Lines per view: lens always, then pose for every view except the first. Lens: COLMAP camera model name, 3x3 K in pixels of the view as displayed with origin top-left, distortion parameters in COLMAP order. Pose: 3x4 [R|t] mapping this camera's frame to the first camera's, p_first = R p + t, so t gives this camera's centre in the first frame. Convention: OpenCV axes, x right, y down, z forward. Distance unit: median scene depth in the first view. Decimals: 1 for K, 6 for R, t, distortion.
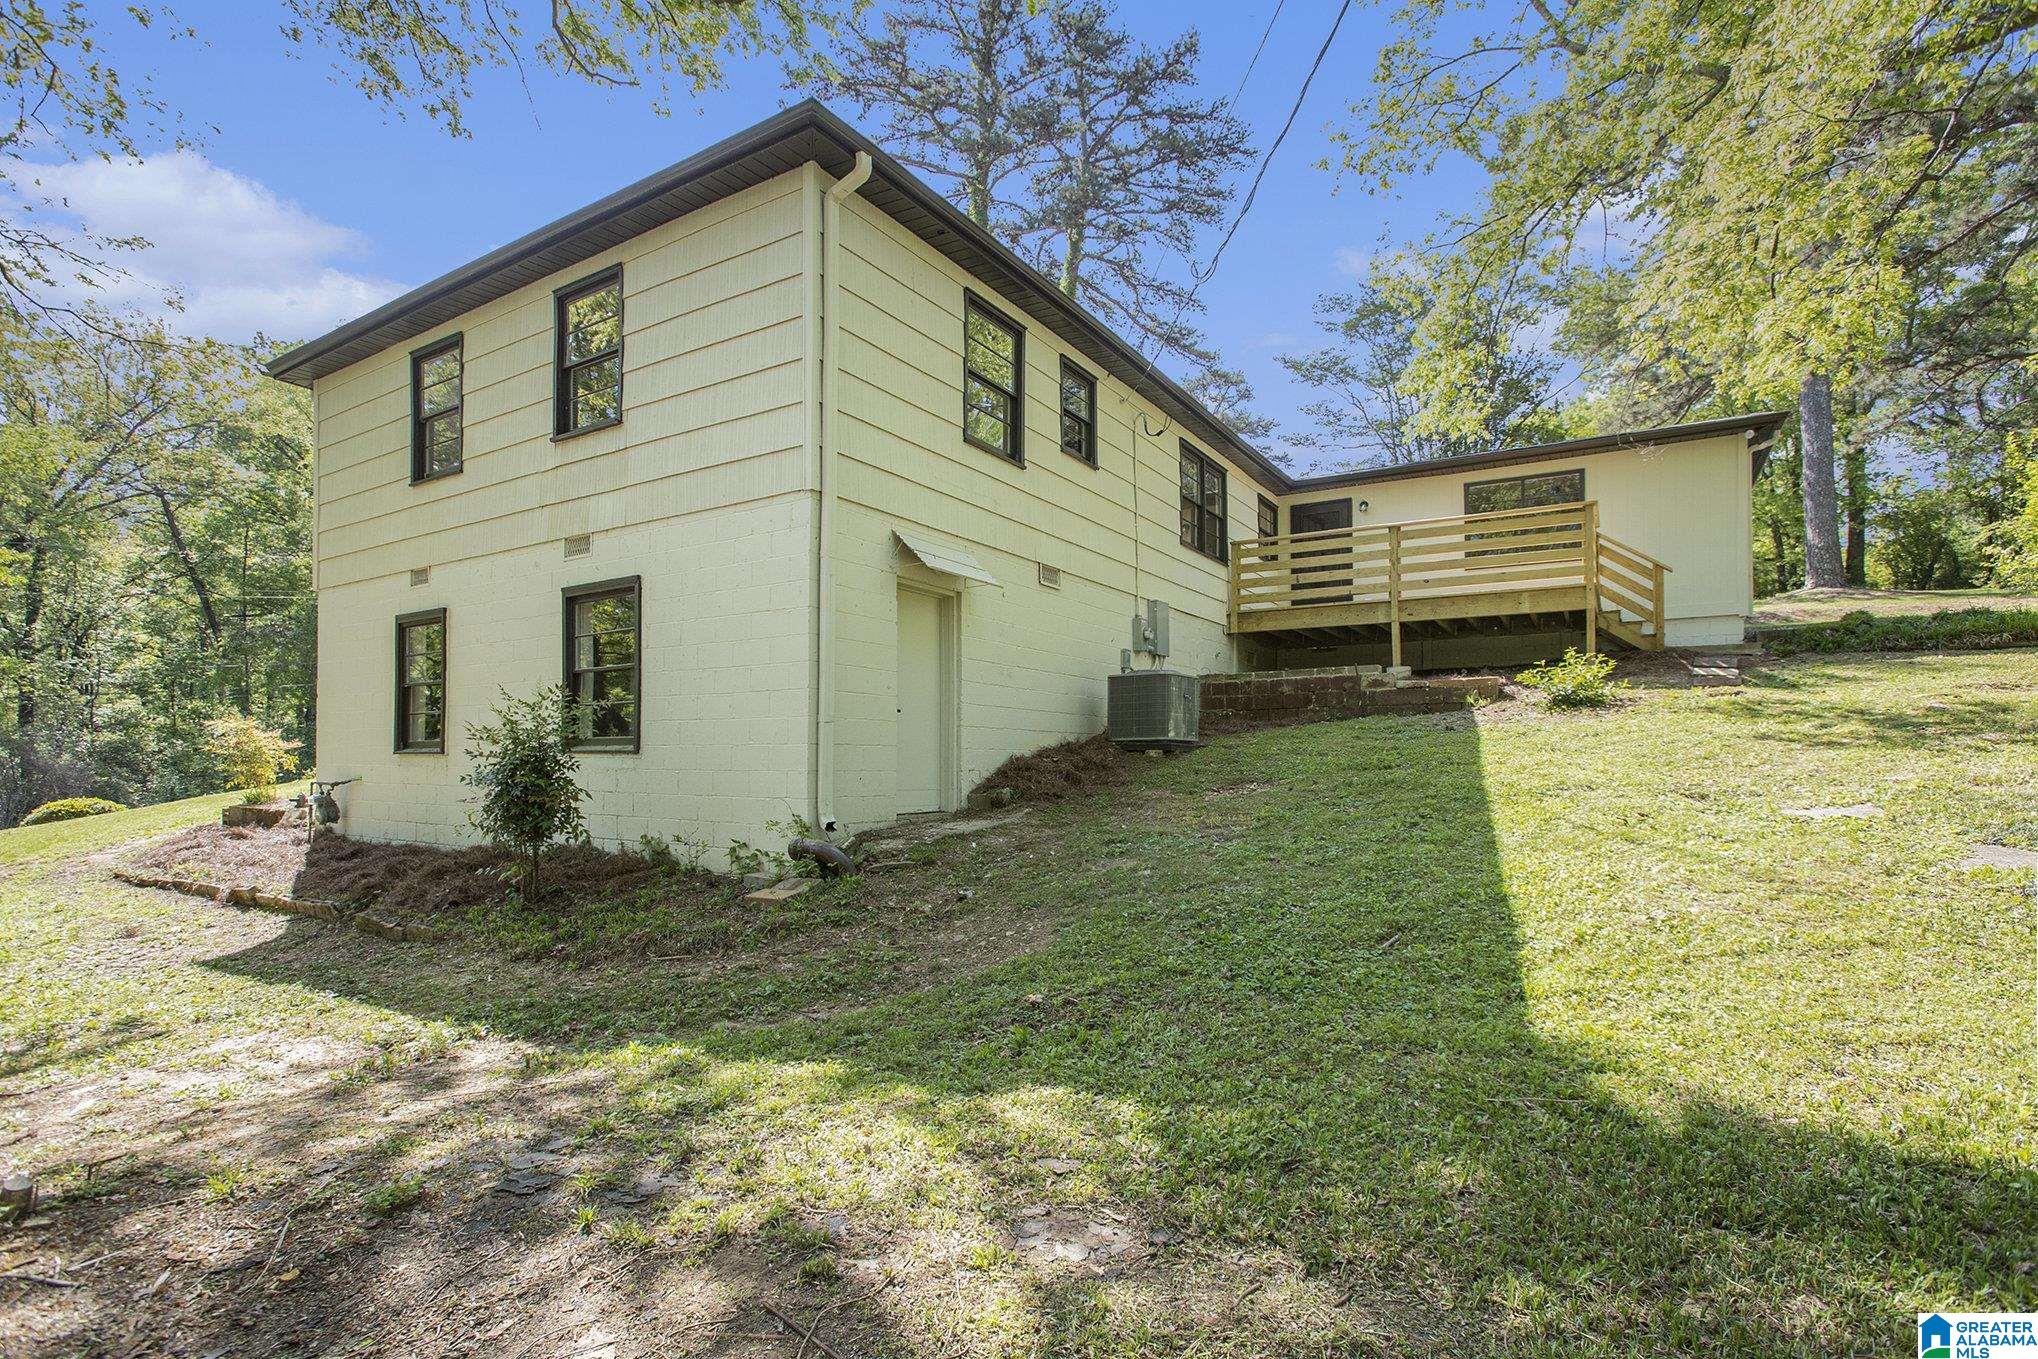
lens RADIAL K [[927.3, 0, 1002.7], [0, 927.3, 745.1], [0, 0, 1]] dist [-0.037890, 0.000408]
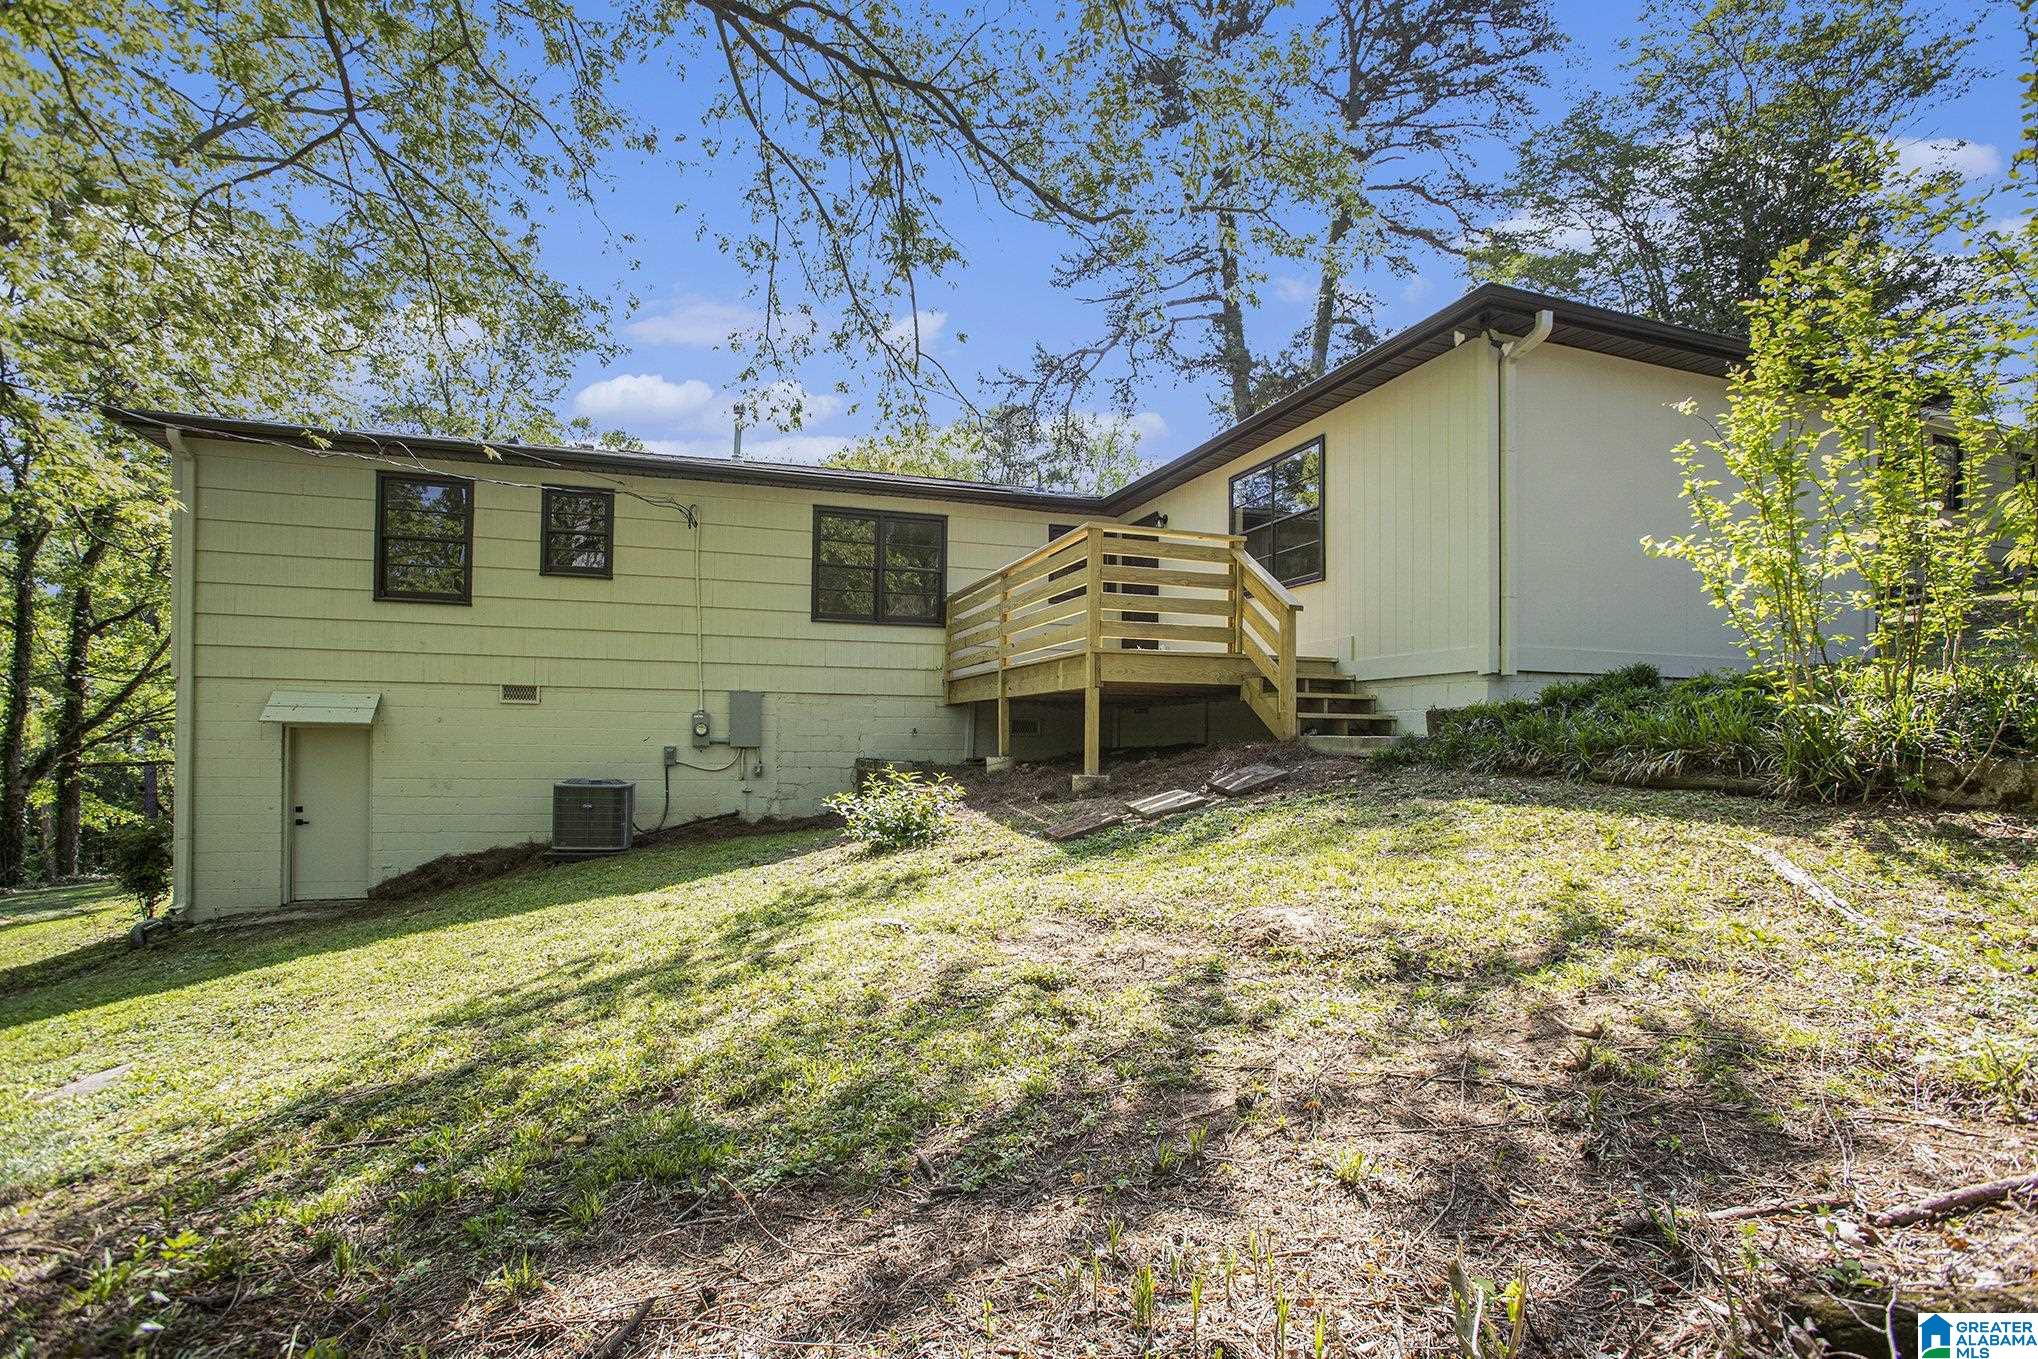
lens RADIAL K [[927.3, 0, 1002.7], [0, 927.3, 745.1], [0, 0, 1]] dist [-0.037890, 0.000408]
pose [[0.796657, 0.002151, -0.604428, 0.963544], [0.005425, 0.999928, 0.010709, -0.110903], [0.604407, -0.011810, 0.796588, 0.406561]]
